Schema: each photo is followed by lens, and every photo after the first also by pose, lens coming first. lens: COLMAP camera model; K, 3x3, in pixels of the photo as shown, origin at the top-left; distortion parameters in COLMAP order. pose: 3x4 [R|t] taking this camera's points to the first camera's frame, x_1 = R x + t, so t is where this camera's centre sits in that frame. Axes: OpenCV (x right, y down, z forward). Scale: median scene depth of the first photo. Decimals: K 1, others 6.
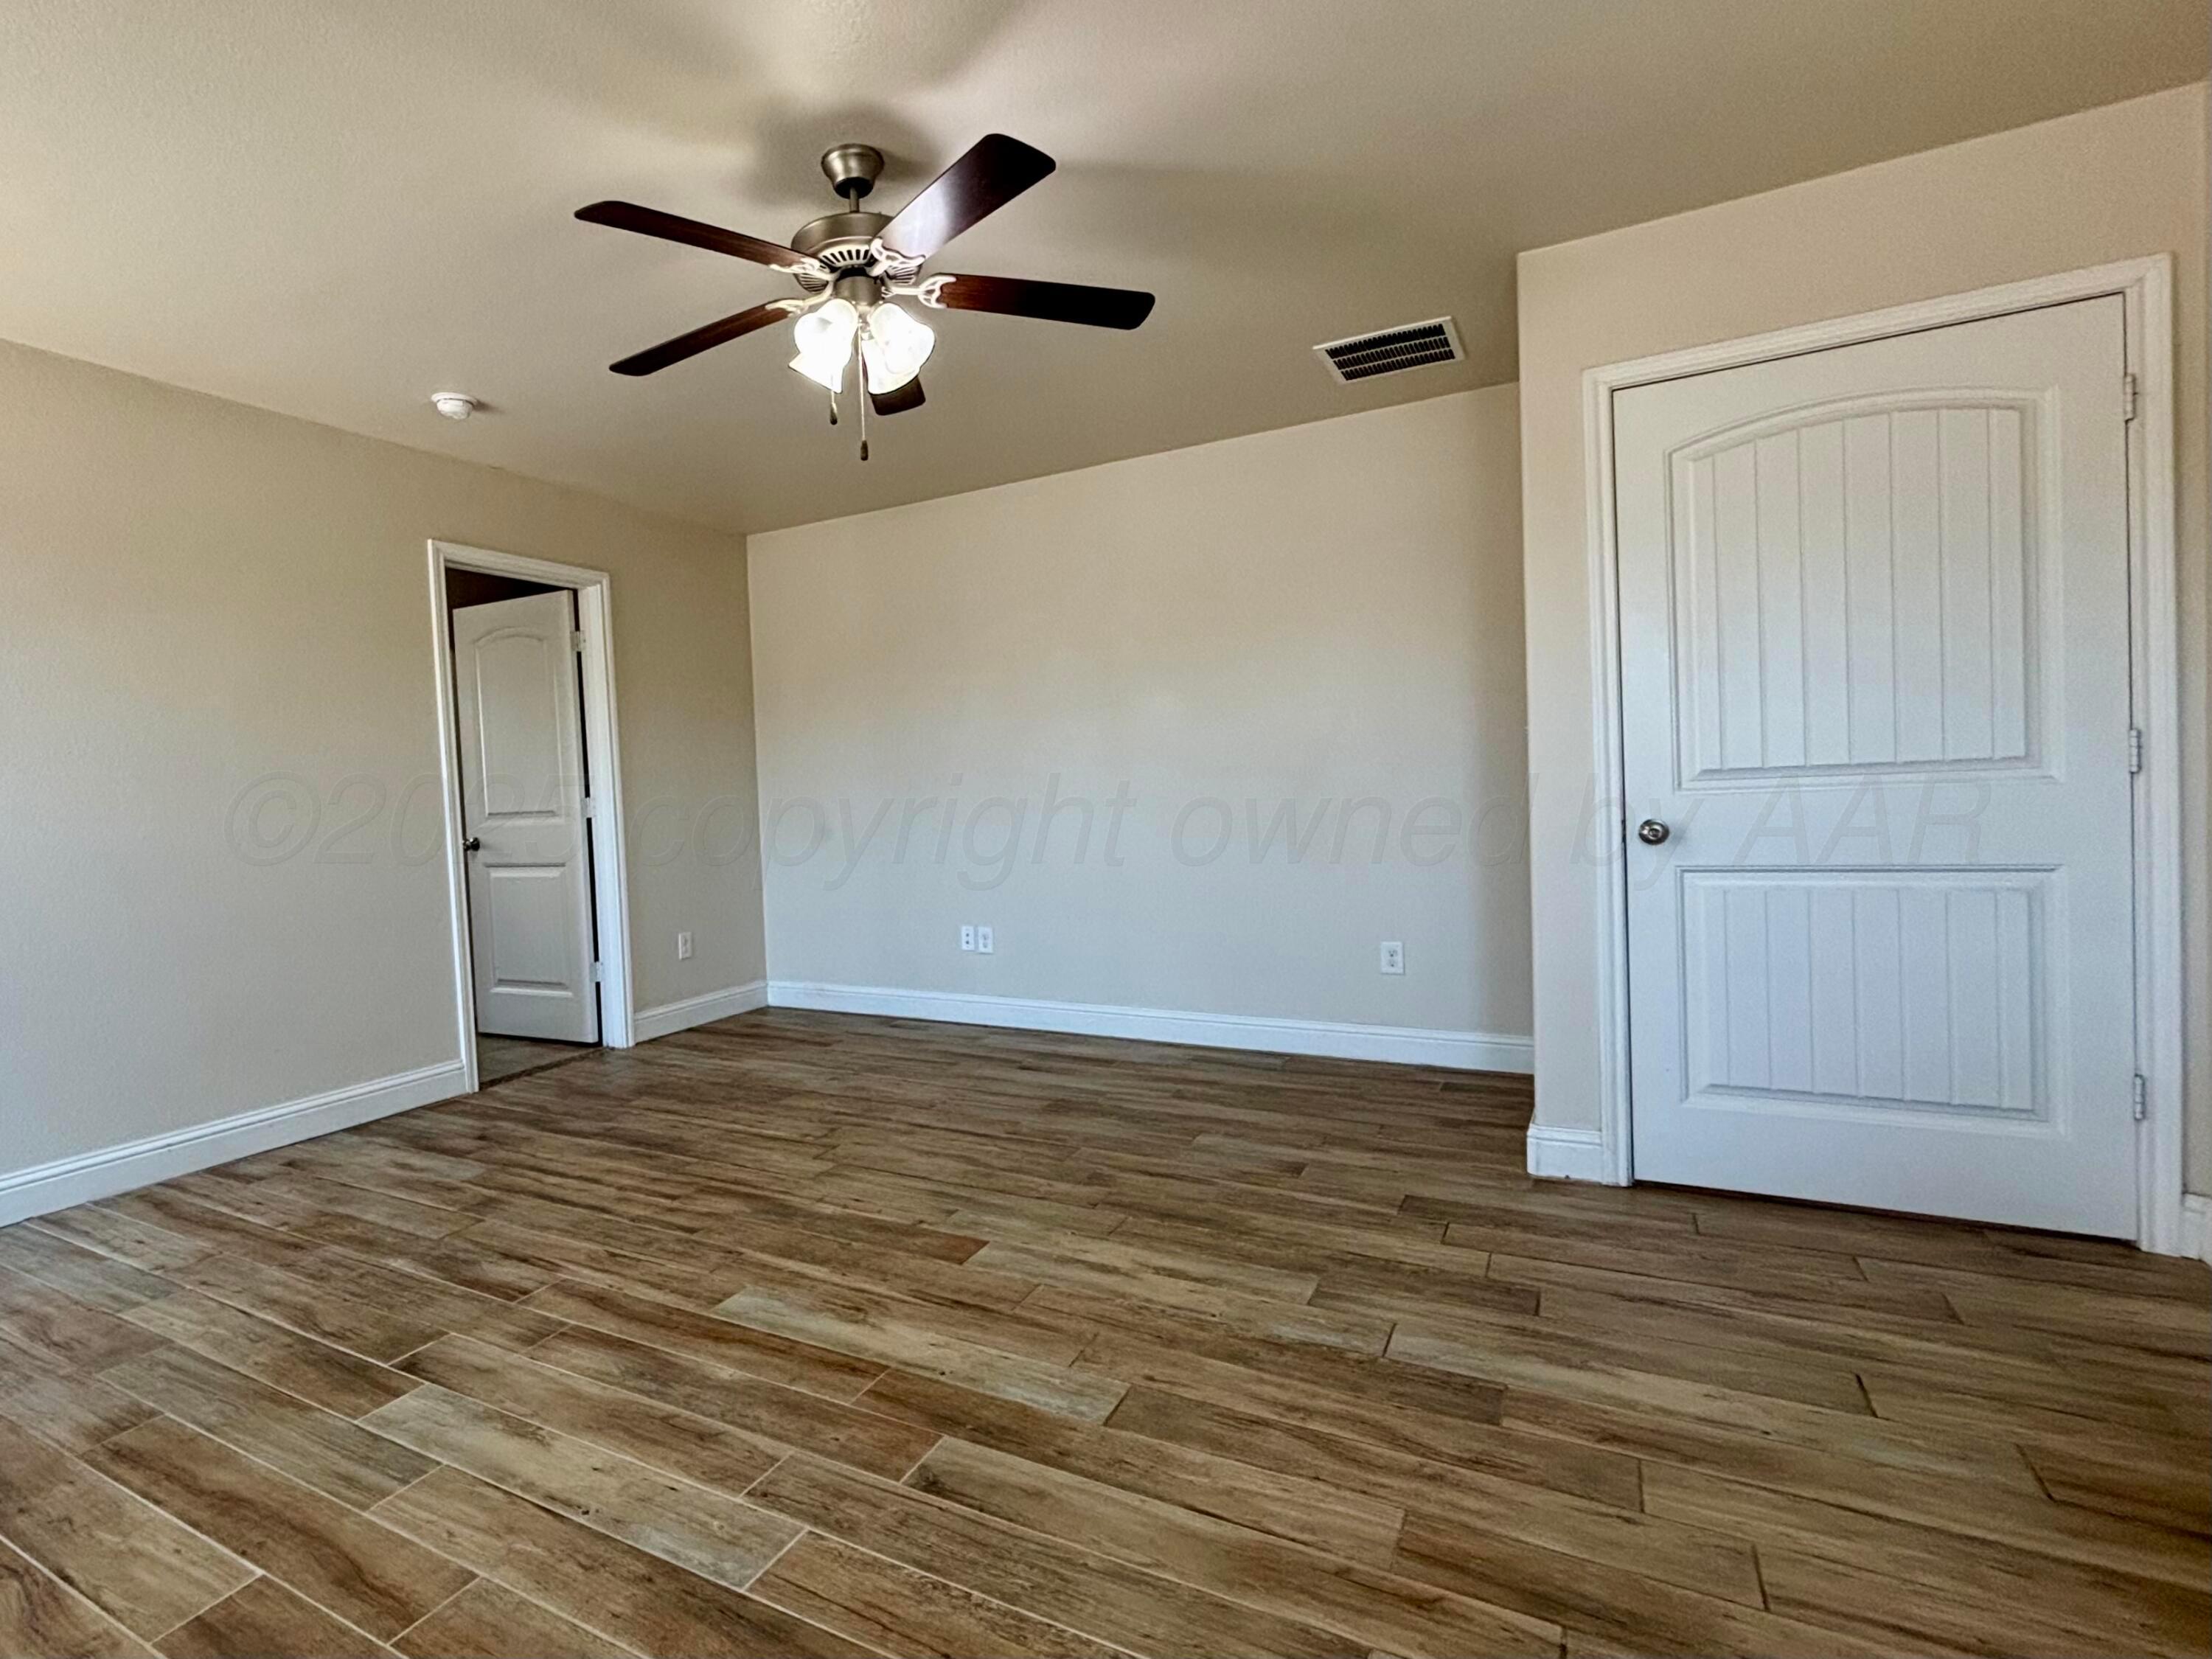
lens RADIAL K [[935.3, 0, 1106.0], [0, 935.3, 829.5], [0, 0, 1]] dist [0.000403, 0.000059]
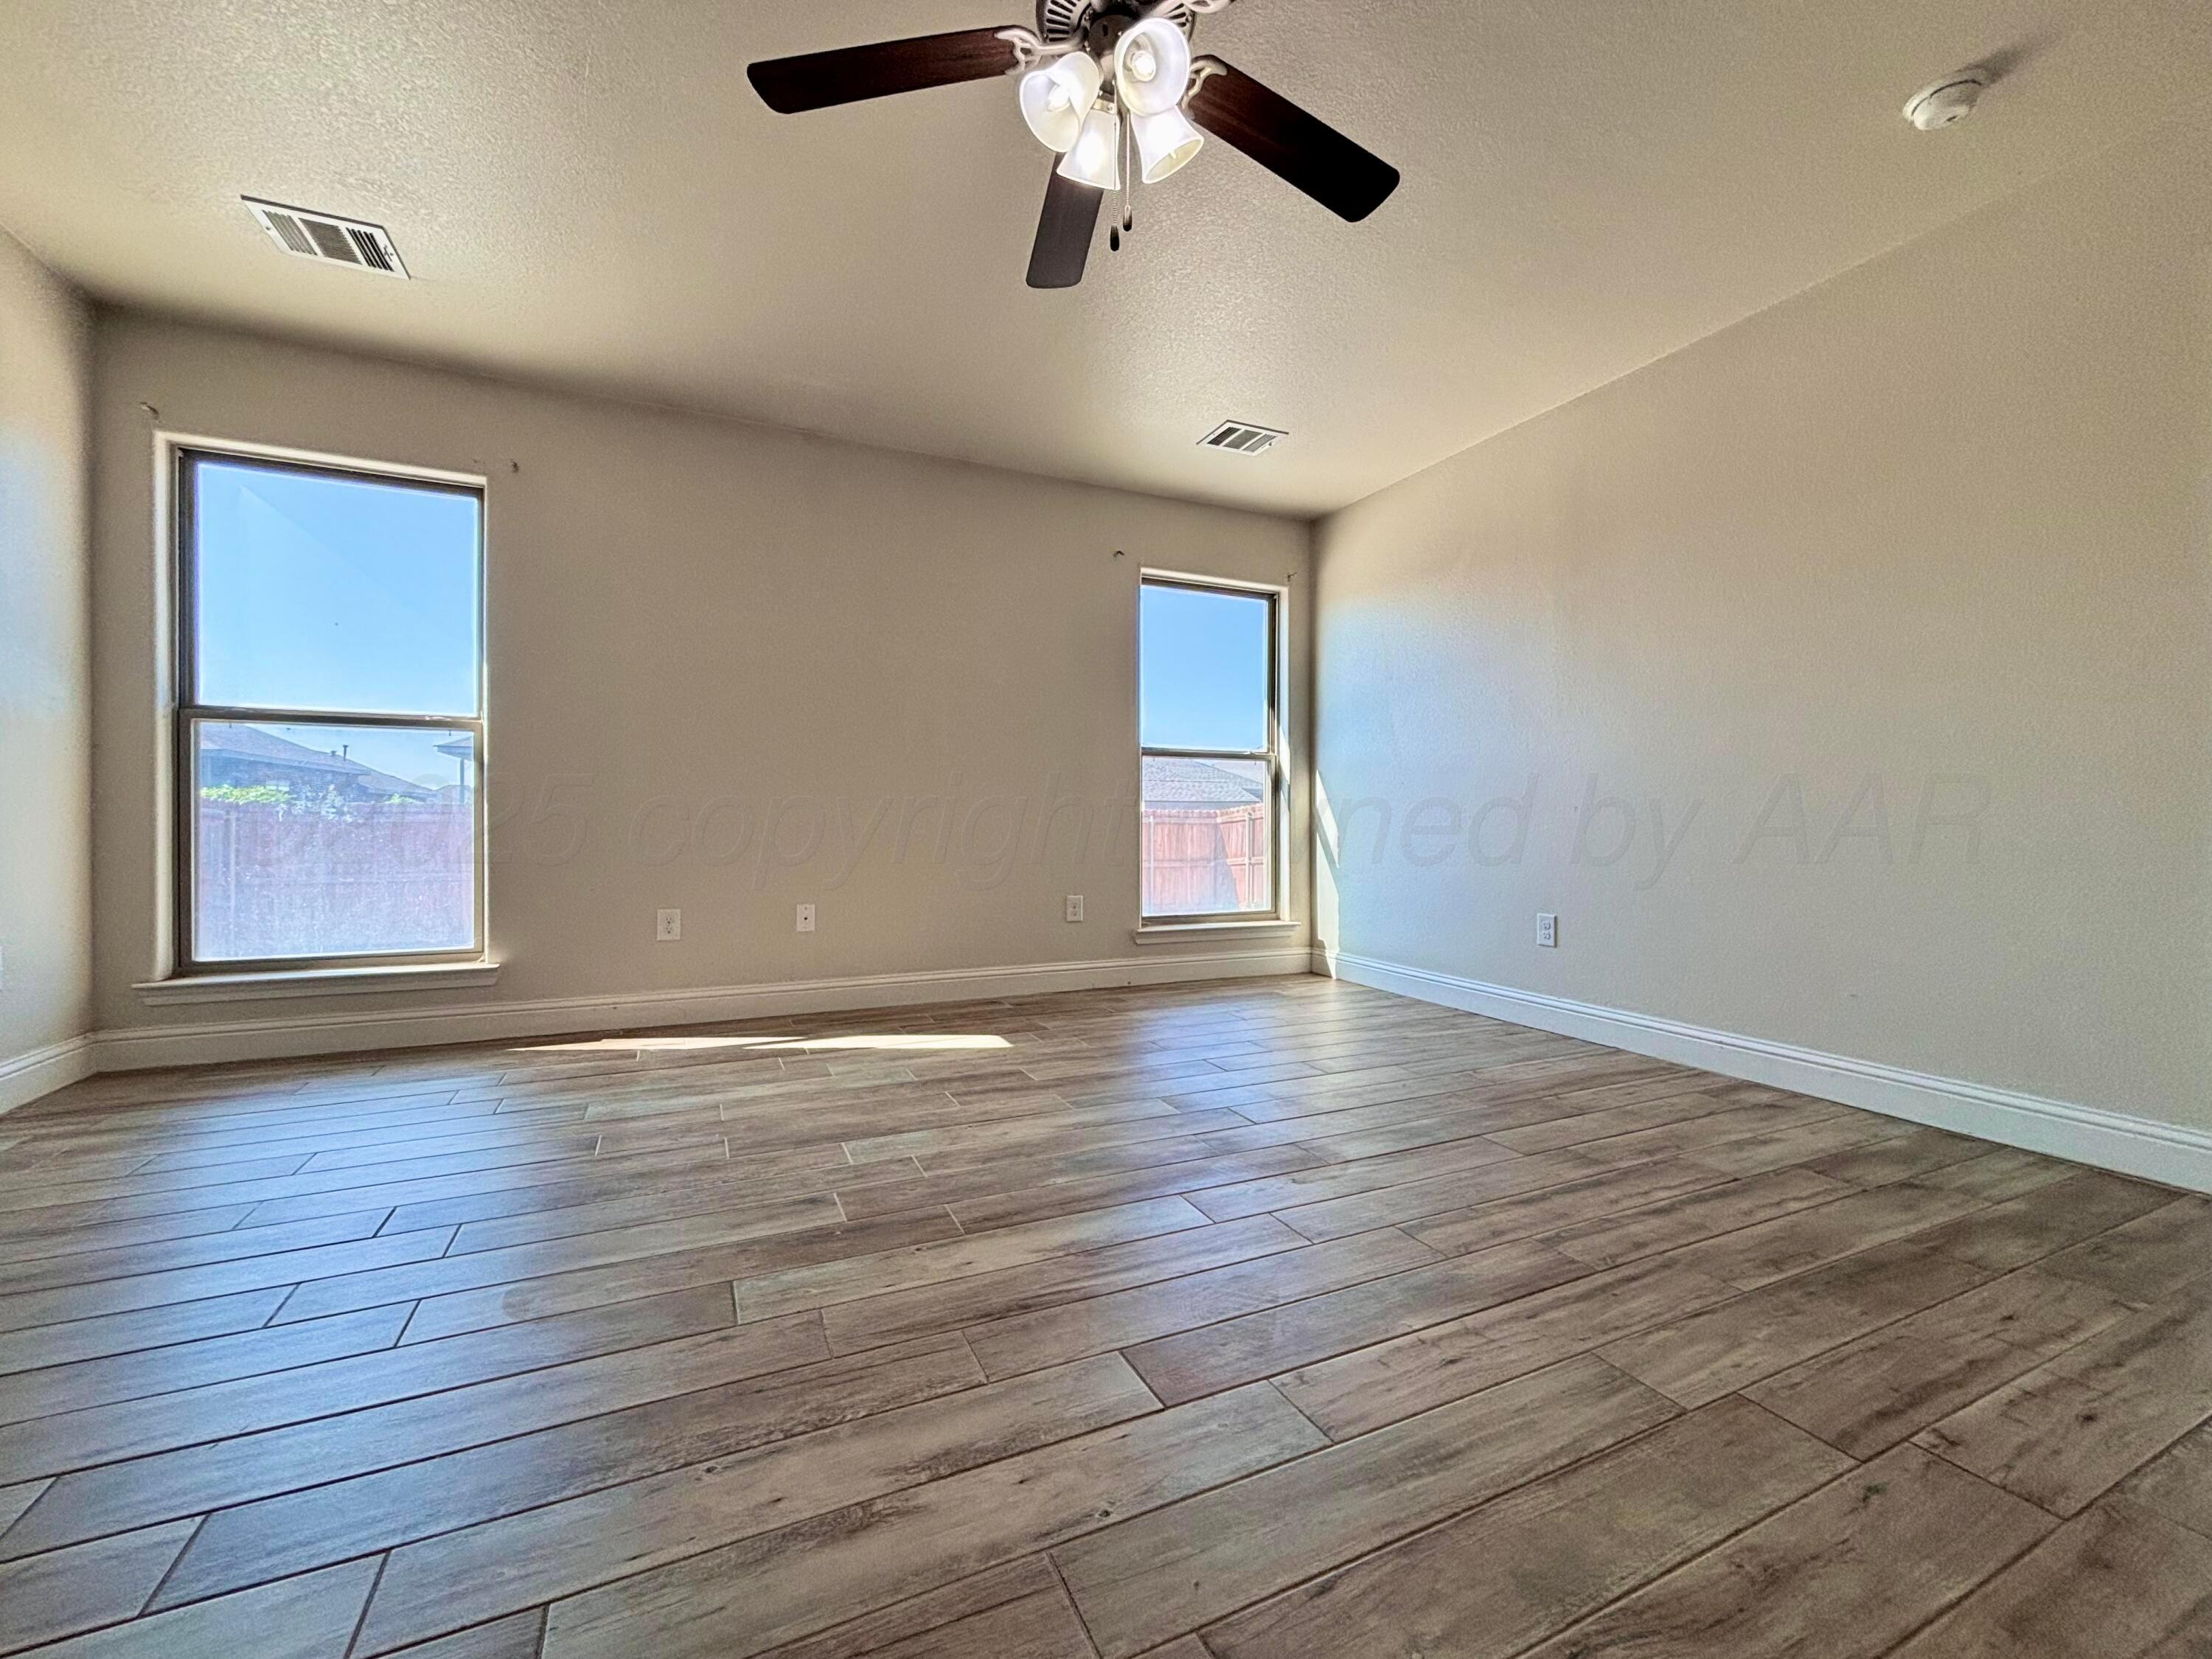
lens RADIAL K [[891.8, 0, 1106.0], [0, 891.8, 829.5], [0, 0, 1]] dist [0.000297, 0.000018]
pose [[-0.641970, 0.040477, -0.765661, 0.287411], [-0.009113, 0.998132, 0.060408, 0.027535], [0.766676, 0.045758, -0.640402, 1.156344]]
